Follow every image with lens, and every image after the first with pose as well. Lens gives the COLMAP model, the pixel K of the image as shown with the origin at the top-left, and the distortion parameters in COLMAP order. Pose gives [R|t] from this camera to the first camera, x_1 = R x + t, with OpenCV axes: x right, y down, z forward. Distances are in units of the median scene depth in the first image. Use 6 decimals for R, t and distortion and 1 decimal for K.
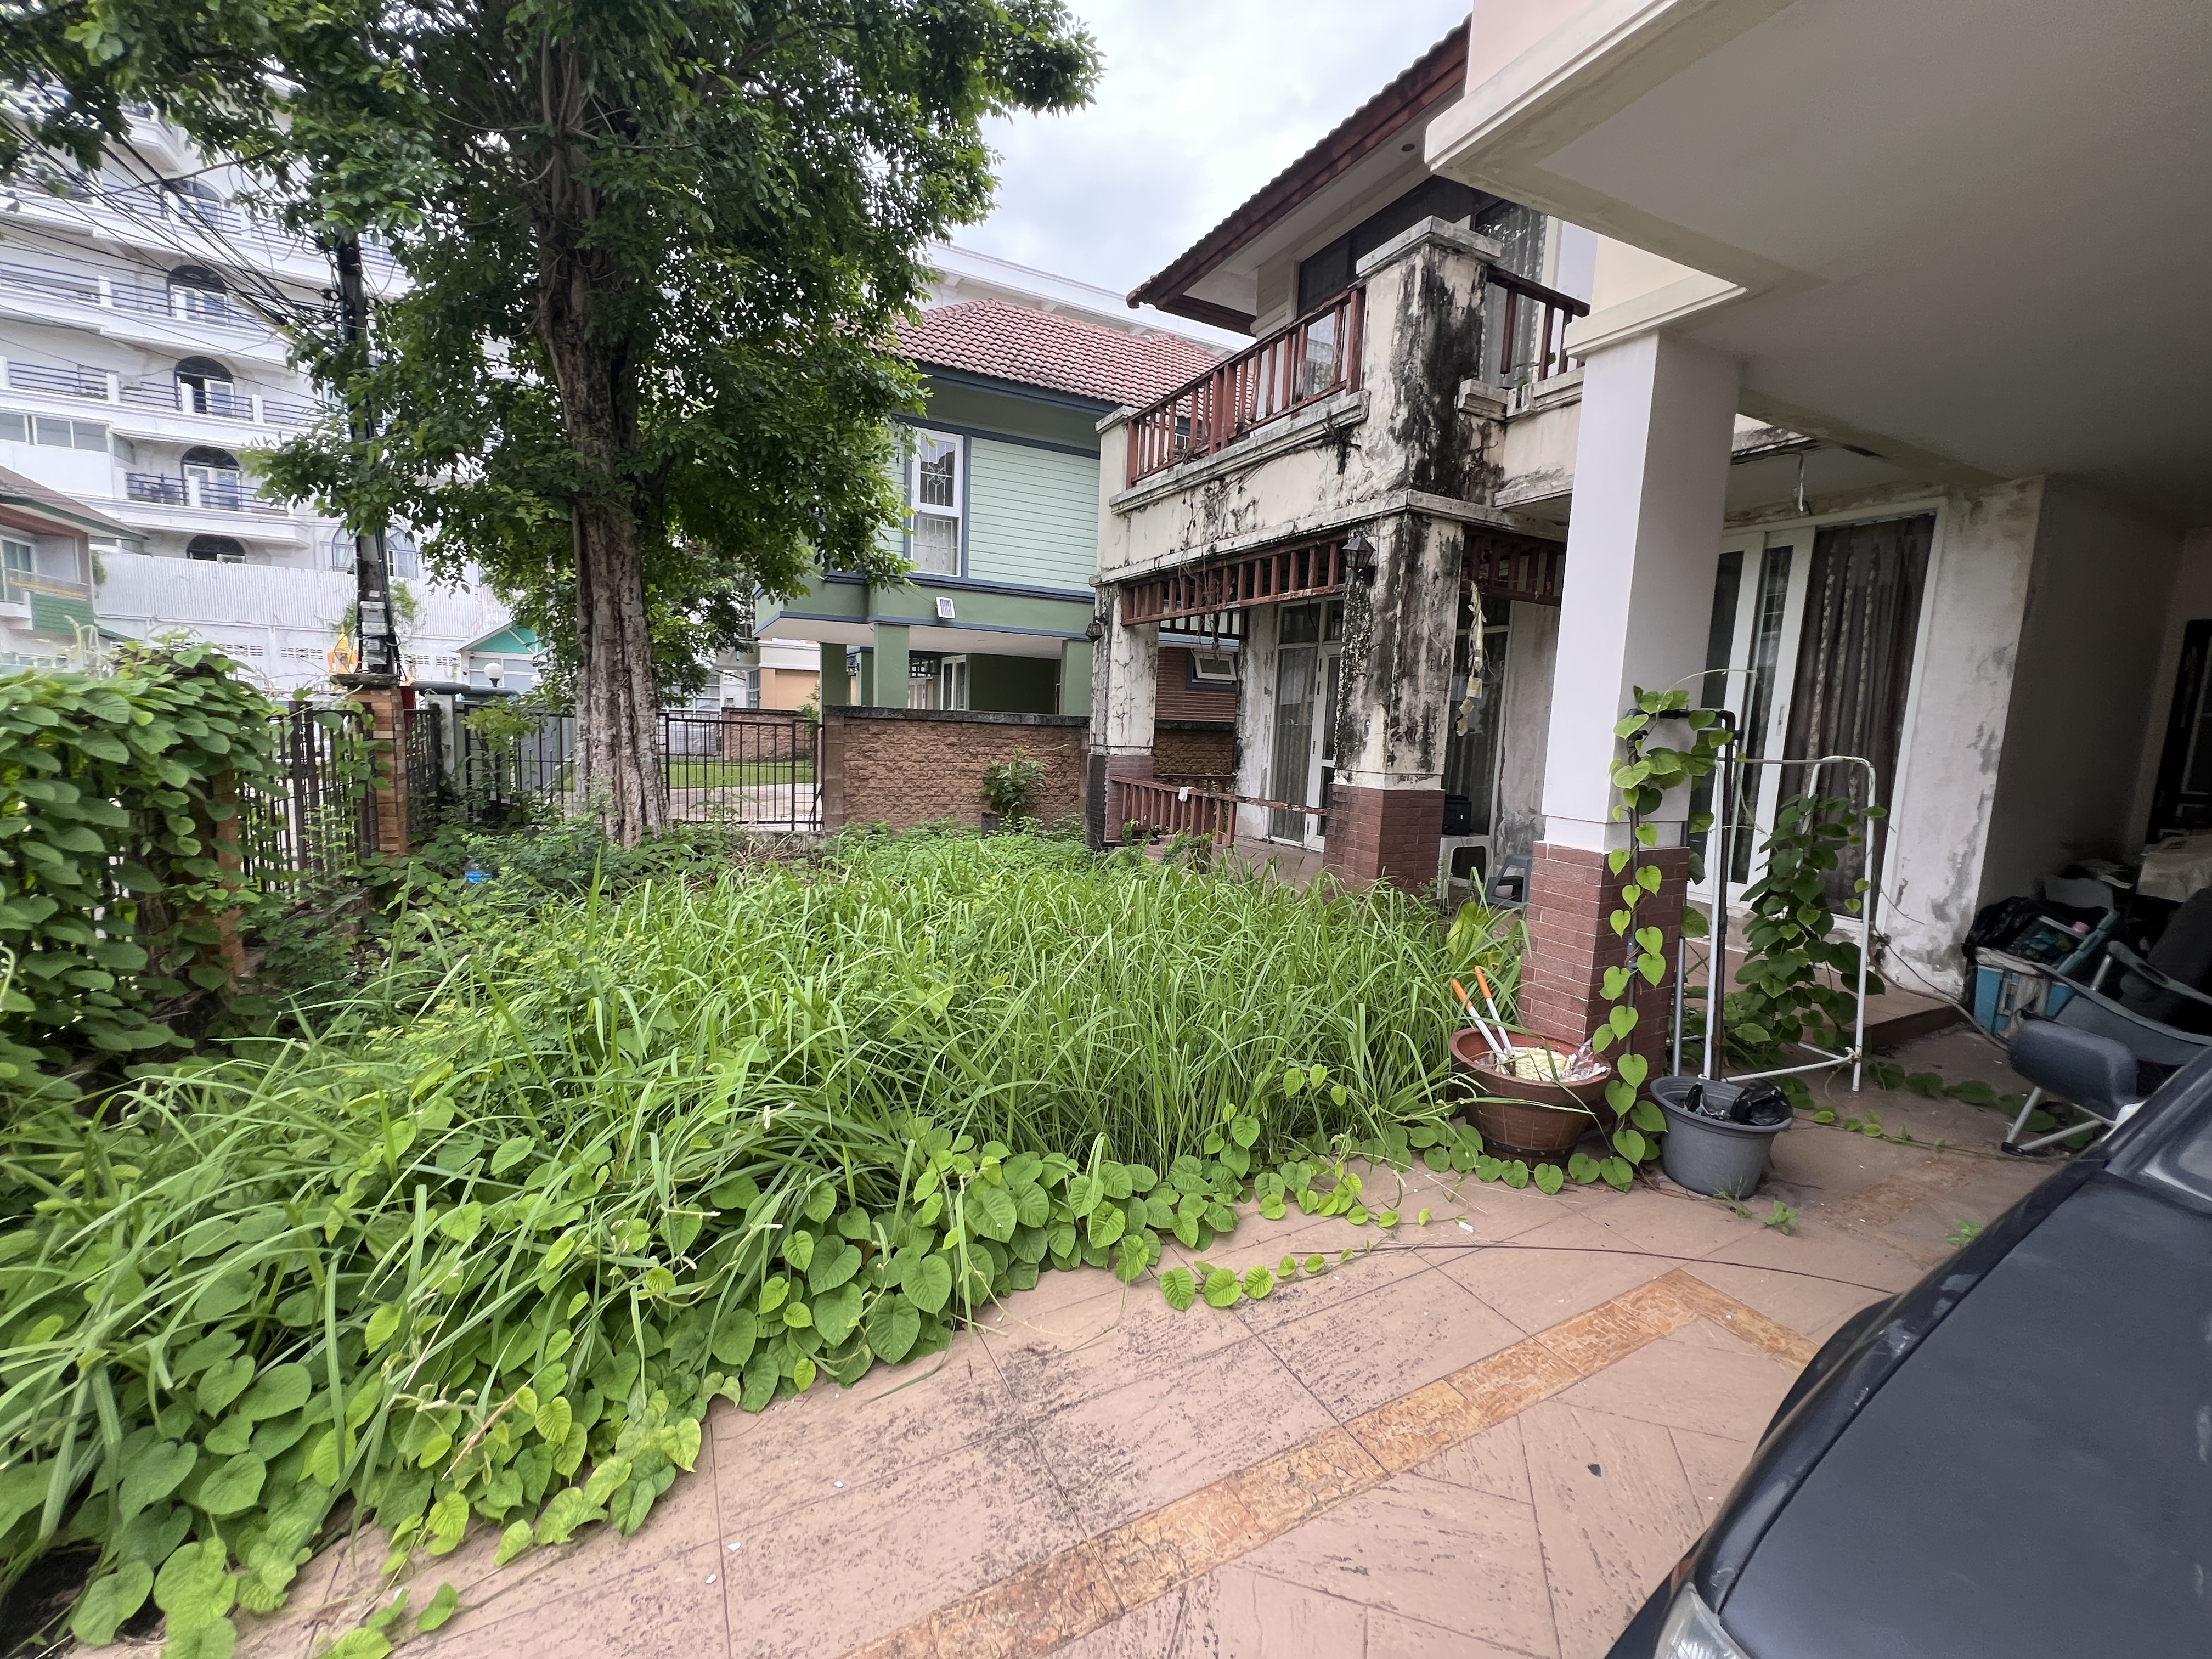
lens RADIAL K [[887.2, 0, 1102.0], [0, 887.2, 828.2], [0, 0, 1]] dist [-0.002045, 0.000401]
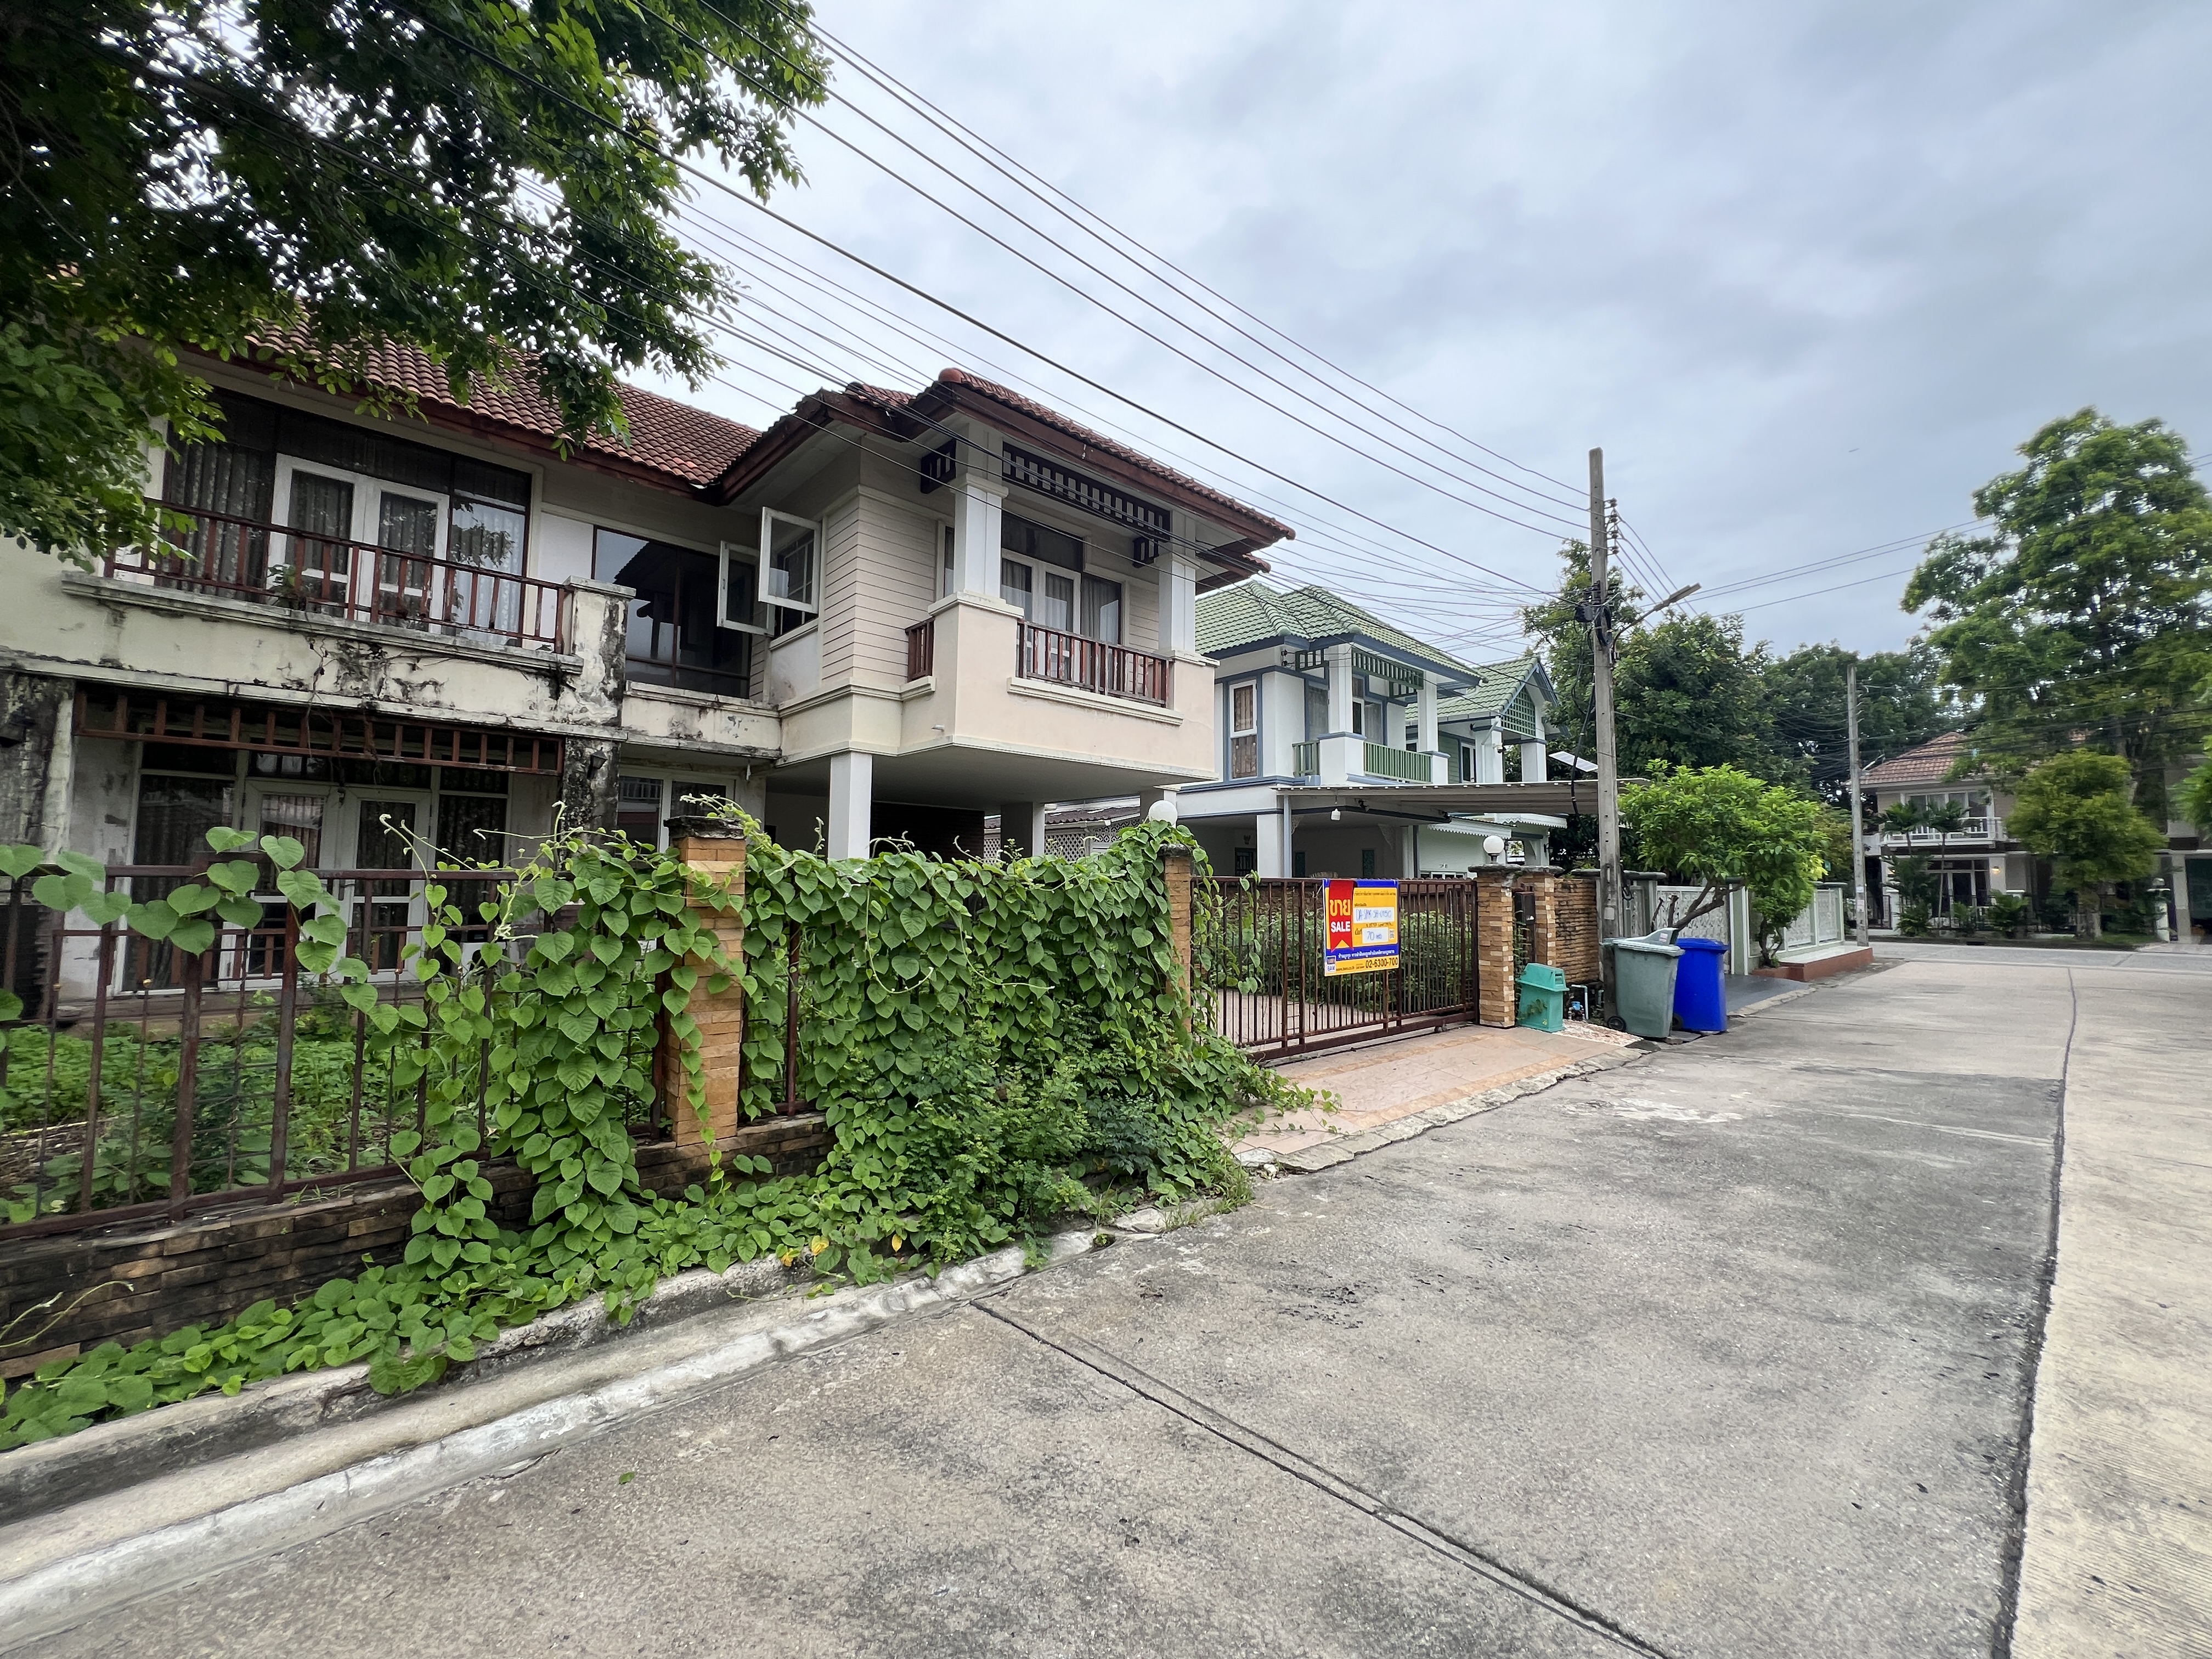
lens RADIAL K [[887.2, 0, 1102.0], [0, 887.2, 828.2], [0, 0, 1]] dist [-0.002045, 0.000401]
pose [[-0.263629, 0.025813, 0.964279, -1.381816], [0.096825, 0.995301, -0.000172, -0.088147], [-0.959752, 0.093321, -0.264890, 0.509849]]
